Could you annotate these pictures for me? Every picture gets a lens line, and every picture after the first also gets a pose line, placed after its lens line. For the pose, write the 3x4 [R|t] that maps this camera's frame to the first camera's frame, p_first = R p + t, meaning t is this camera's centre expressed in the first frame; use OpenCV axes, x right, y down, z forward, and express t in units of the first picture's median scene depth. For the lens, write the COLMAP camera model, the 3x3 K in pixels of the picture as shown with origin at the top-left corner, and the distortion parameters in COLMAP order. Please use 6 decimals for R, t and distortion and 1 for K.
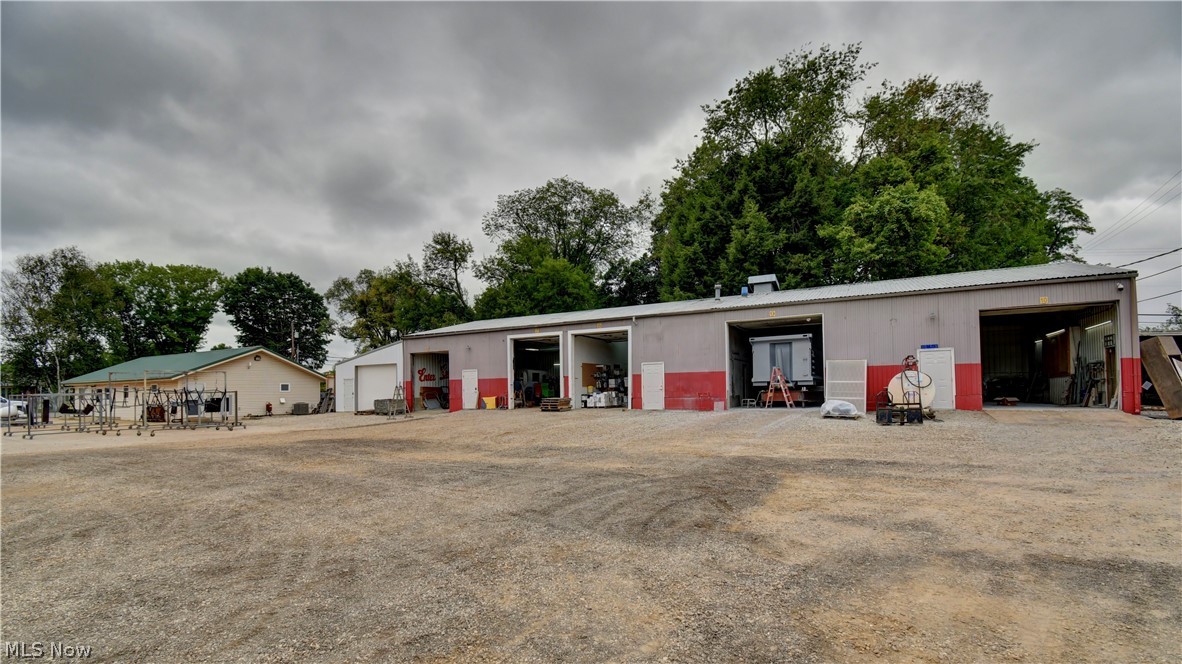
lens RADIAL K [[532.5, 0, 593.4], [0, 532.5, 333.6], [0, 0, 1]] dist [-0.031450, -0.000582]
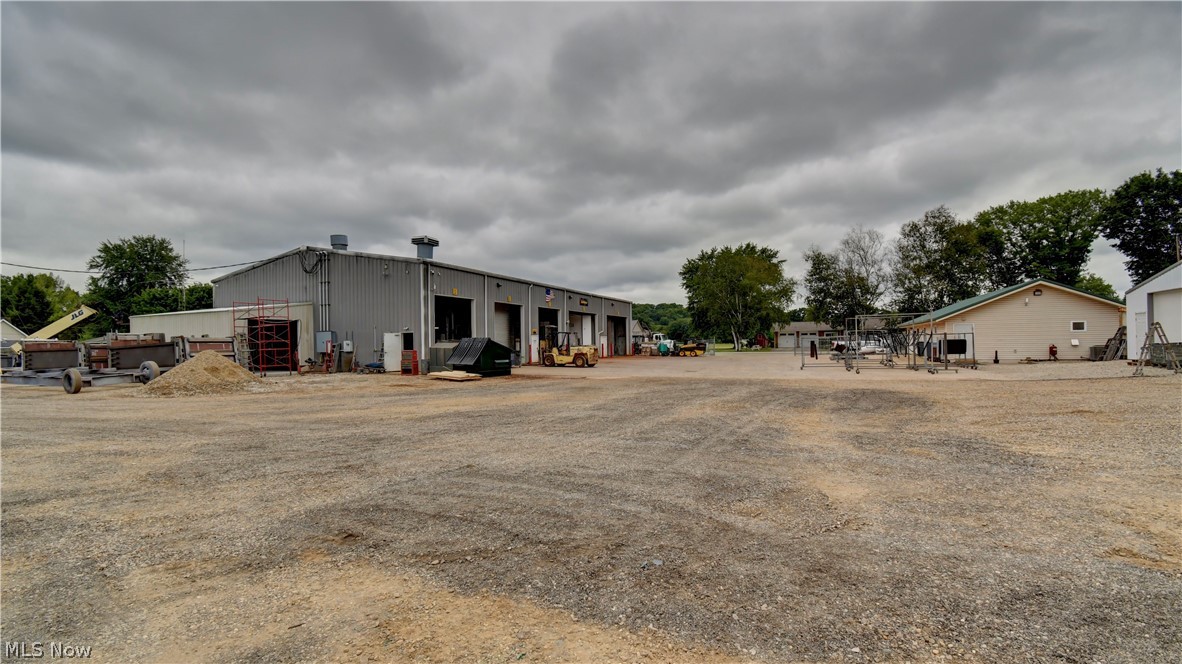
lens RADIAL K [[532.5, 0, 591.8], [0, 532.5, 331.0], [0, 0, 1]] dist [-0.031450, -0.000582]
pose [[0.061960, -0.004163, -0.998070, 0.188262], [0.117755, 0.993038, 0.003169, 0.024593], [0.991108, -0.117724, 0.062019, 0.264602]]
